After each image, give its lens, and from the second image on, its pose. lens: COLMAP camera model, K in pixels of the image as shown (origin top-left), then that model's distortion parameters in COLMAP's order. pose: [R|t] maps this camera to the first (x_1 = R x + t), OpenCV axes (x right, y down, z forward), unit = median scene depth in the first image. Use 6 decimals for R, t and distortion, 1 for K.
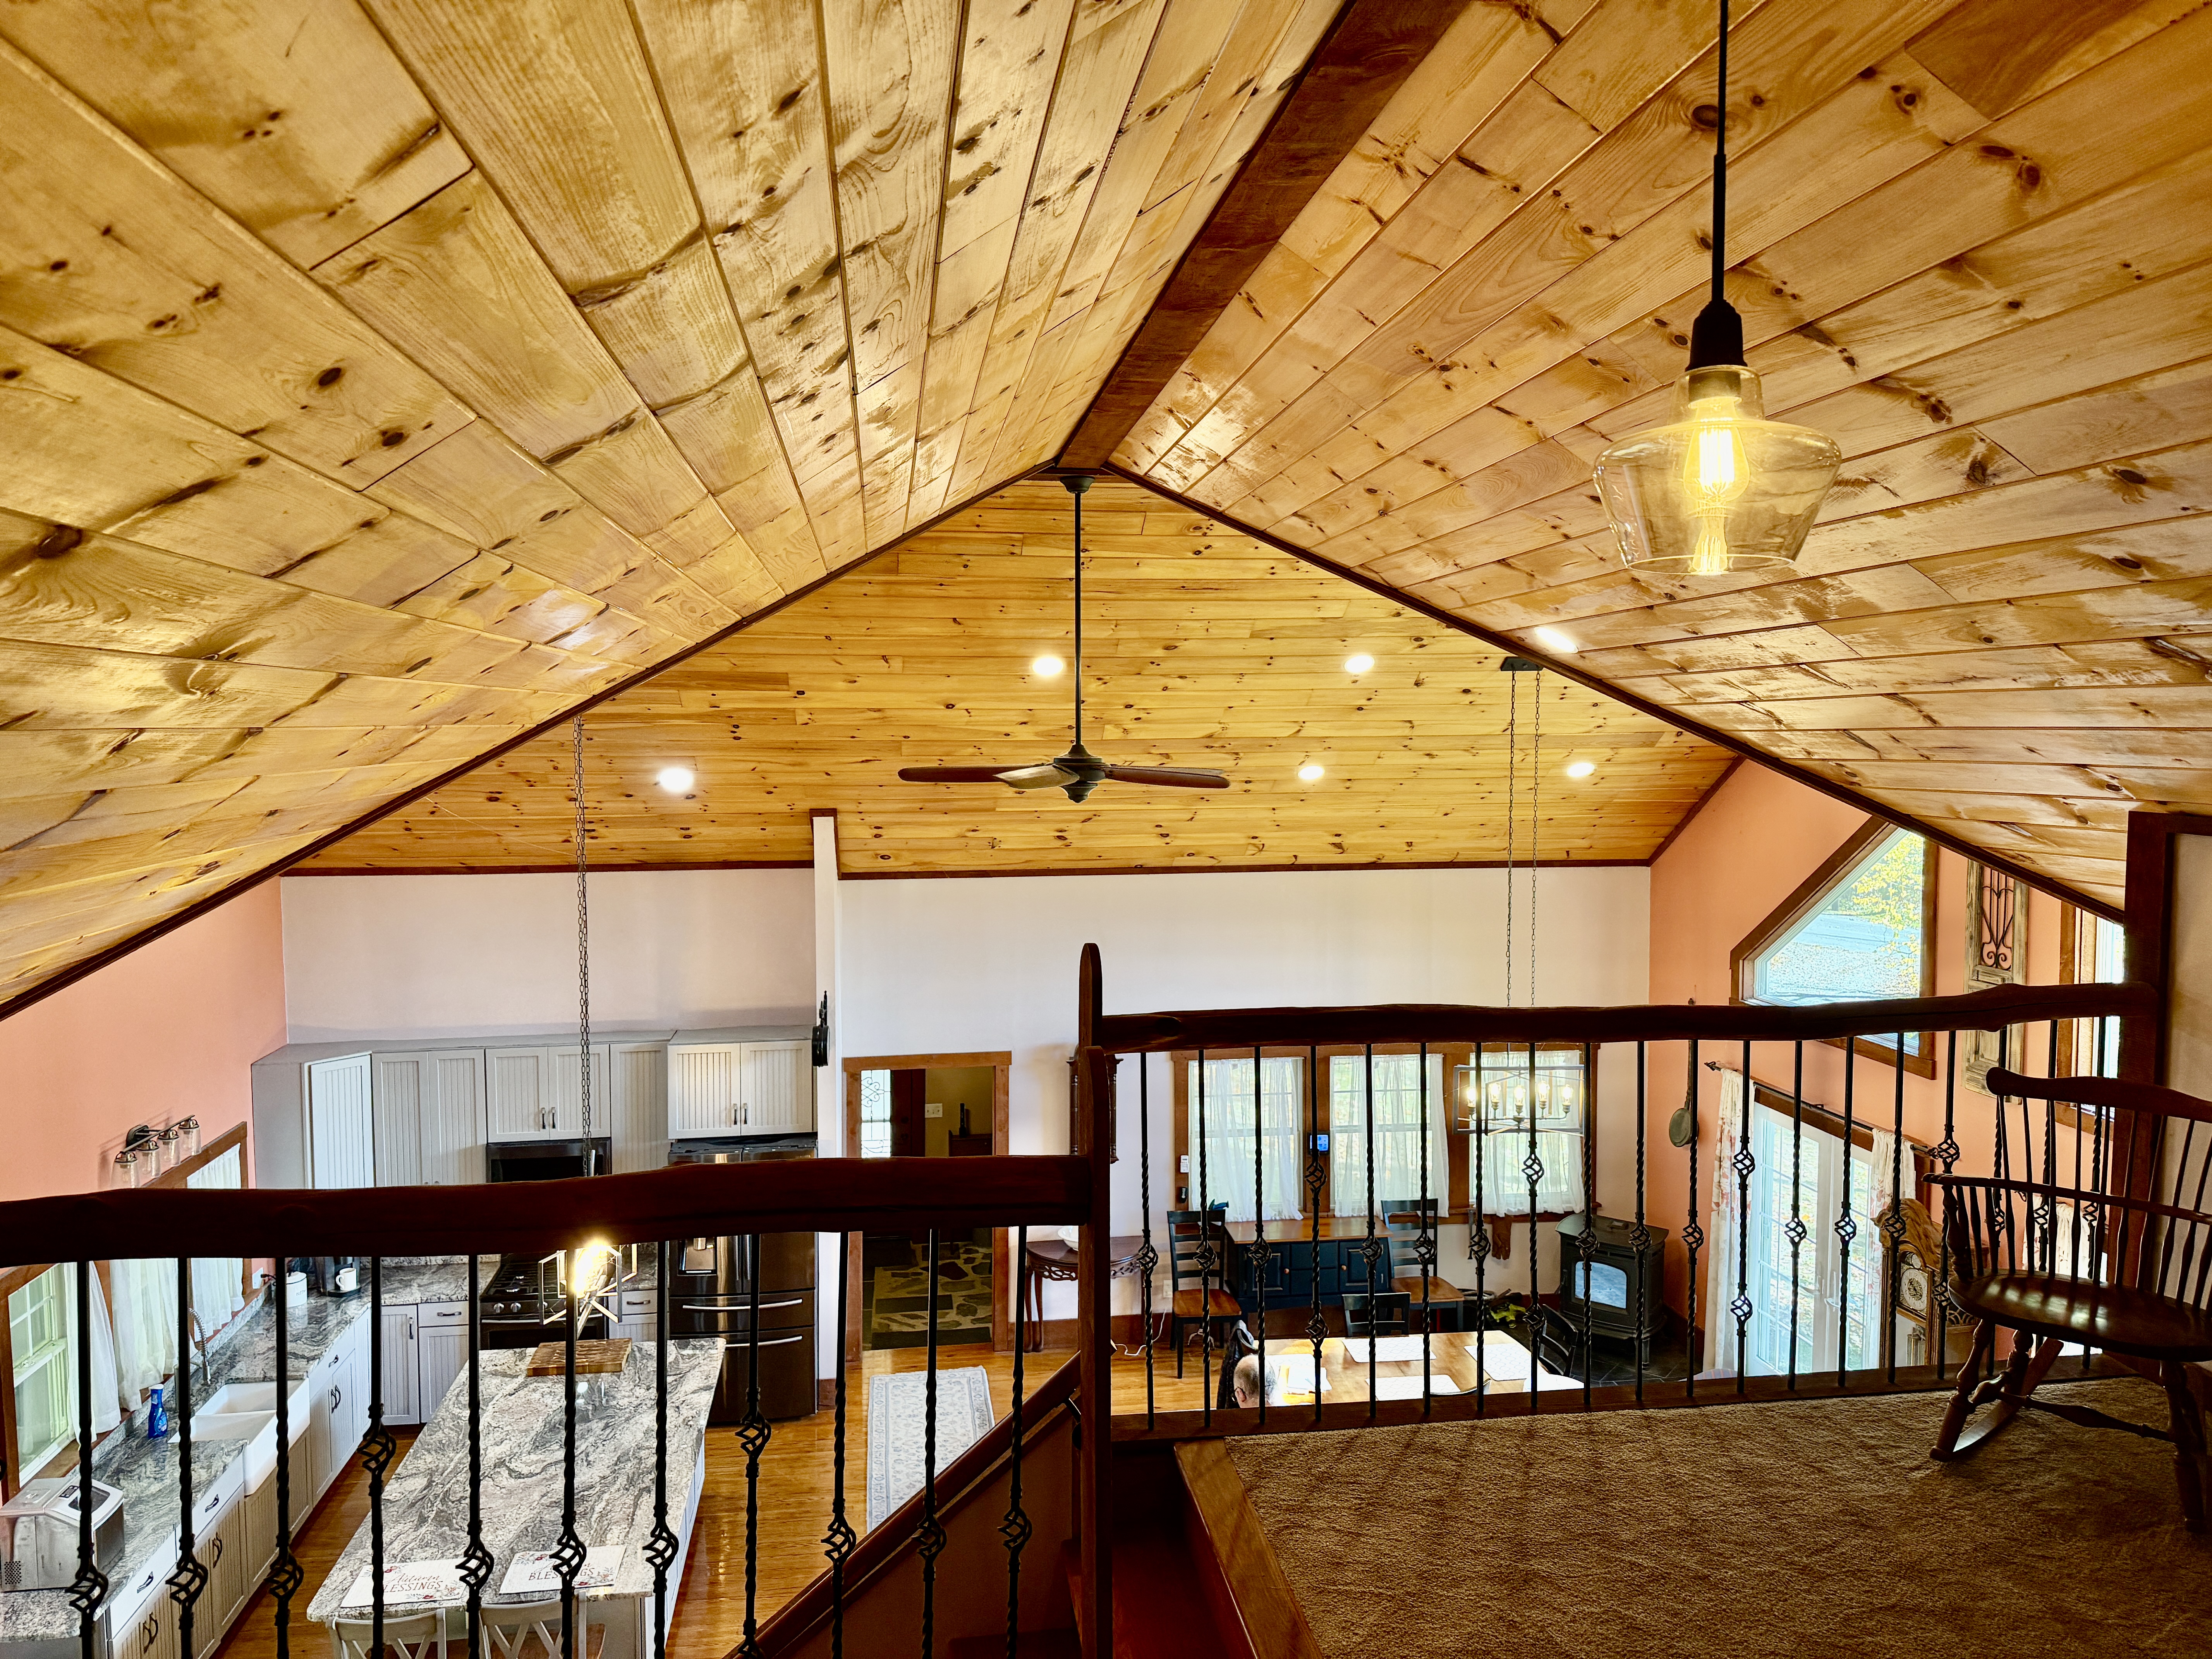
lens RADIAL K [[1554.0, 0, 1115.3], [0, 1554.0, 829.7], [0, 0, 1]] dist [0.040835, -0.052678]
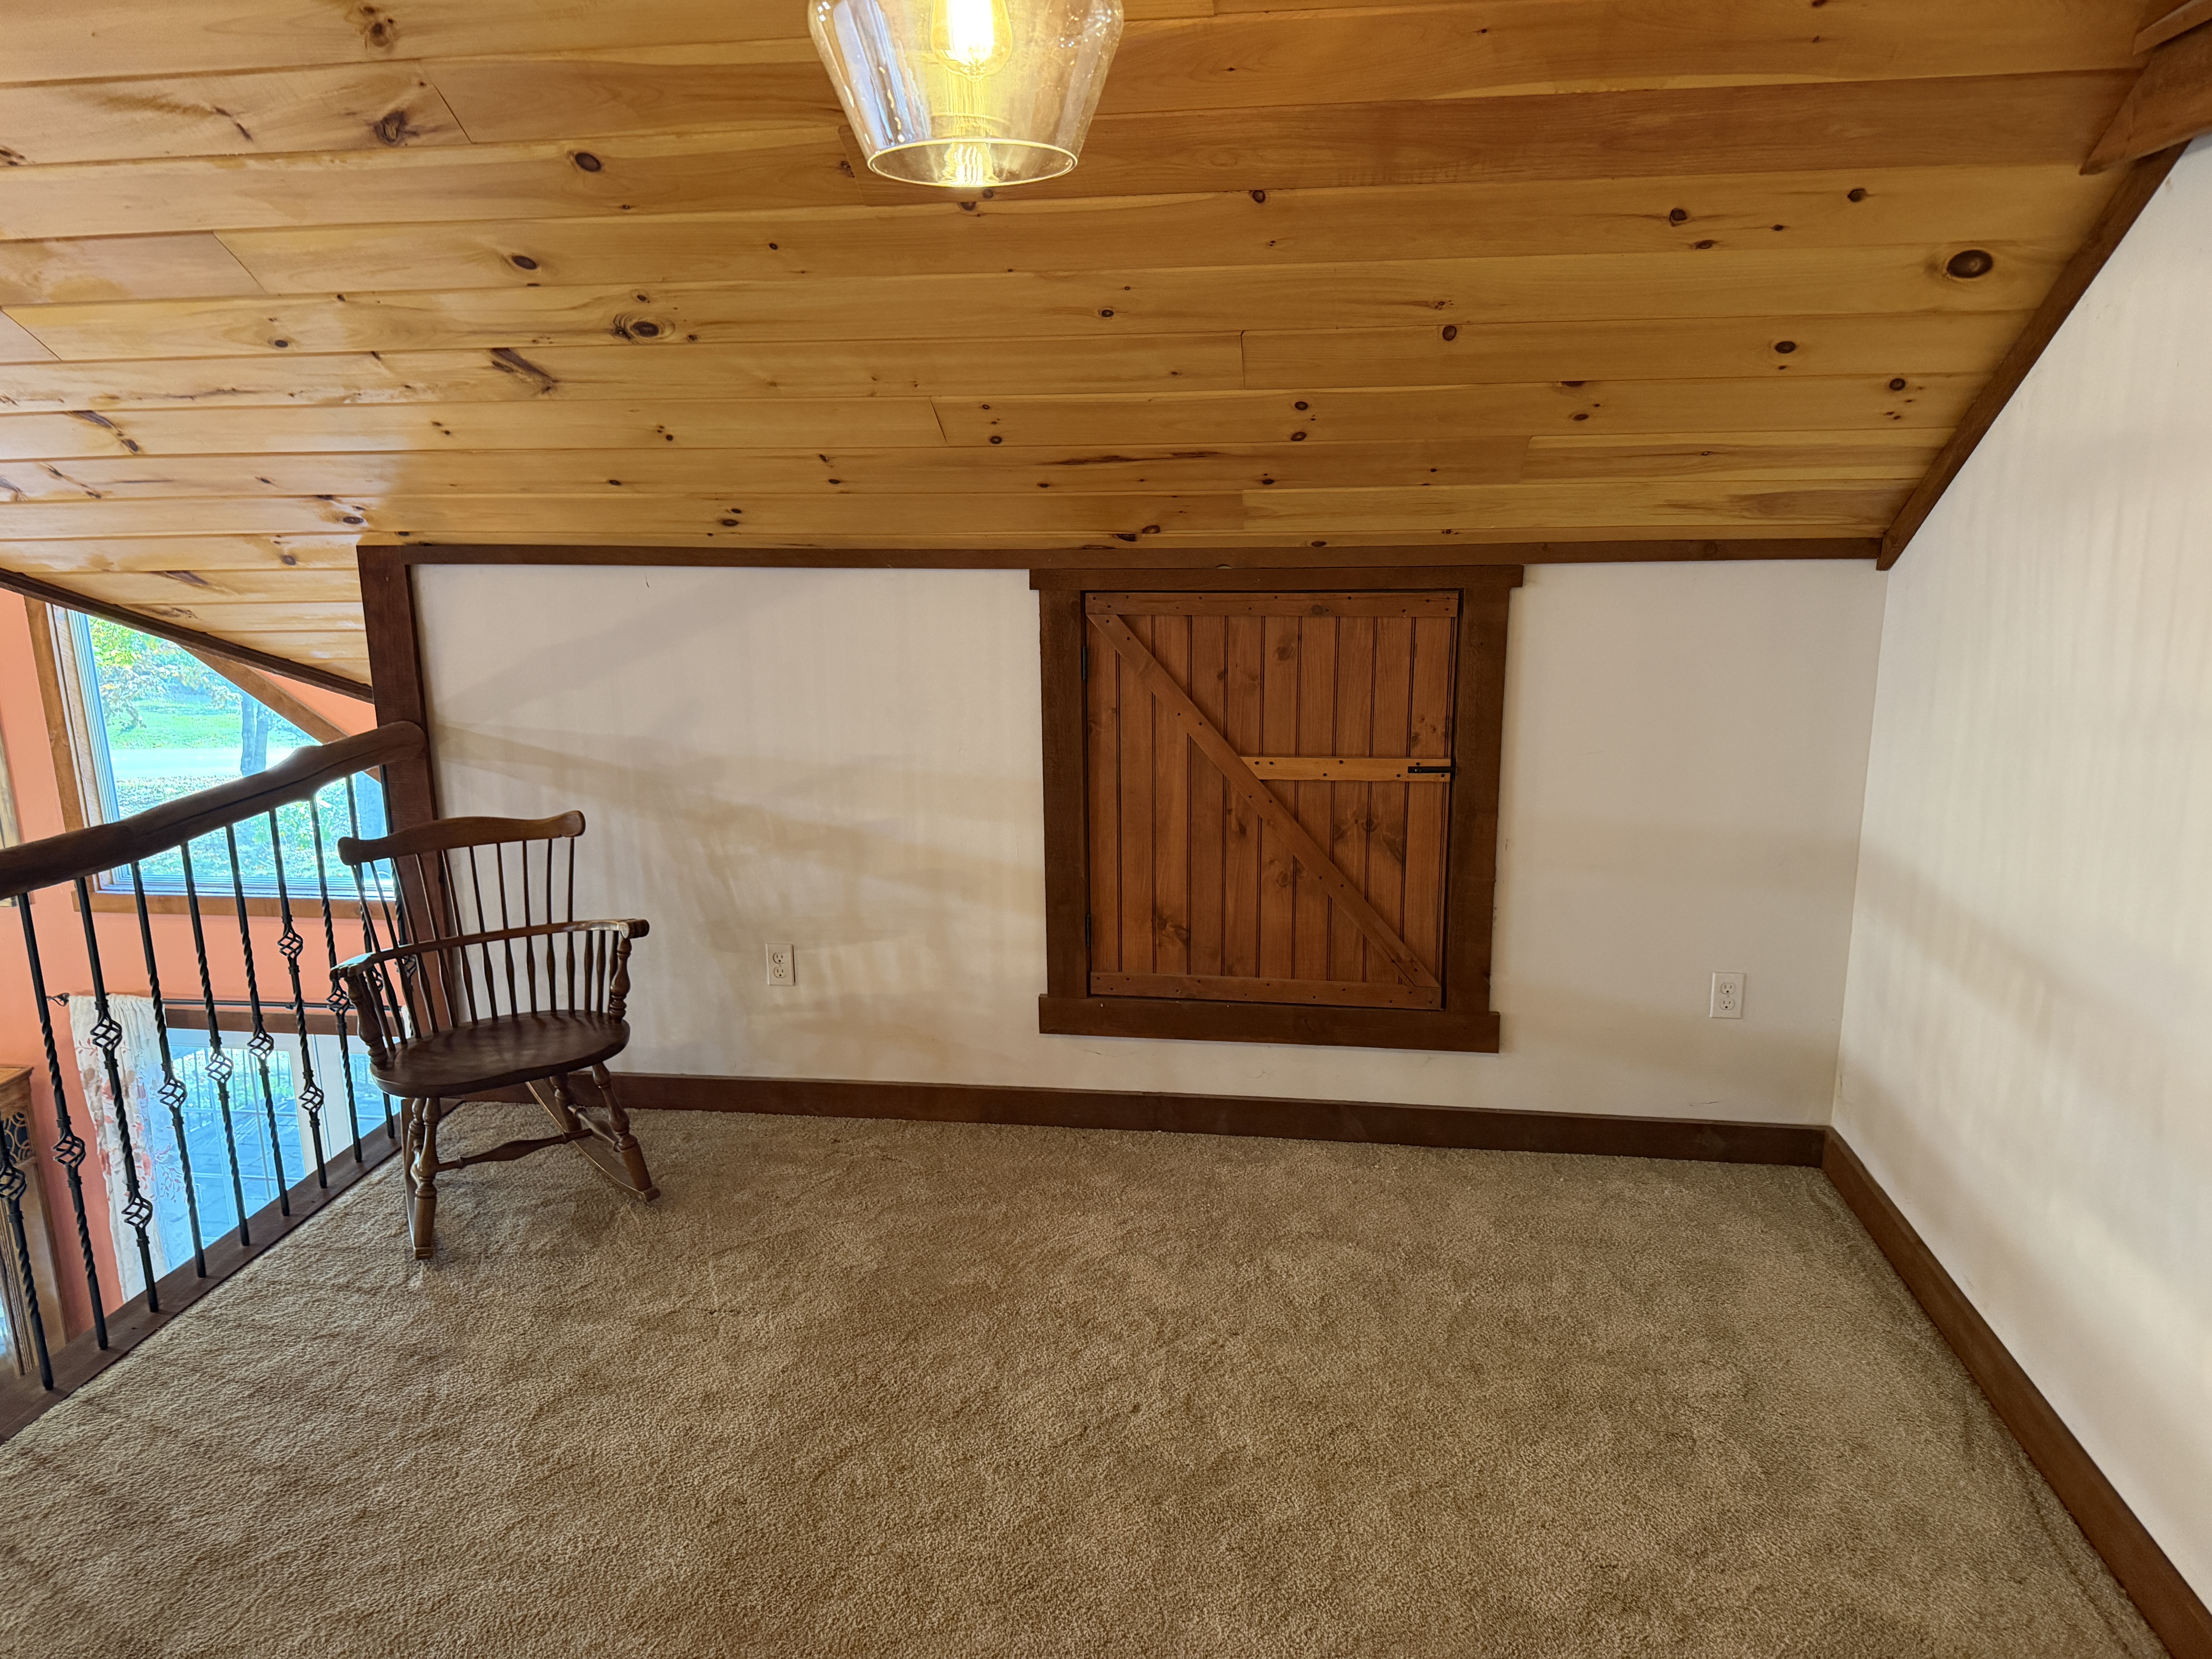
lens RADIAL K [[1554.0, 0, 1115.3], [0, 1554.0, 829.7], [0, 0, 1]] dist [0.040835, -0.052678]
pose [[0.276886, -0.220327, 0.935302, -0.155196], [0.078367, 0.975293, 0.206548, -0.004090], [-0.957702, 0.016107, 0.287312, 0.305834]]
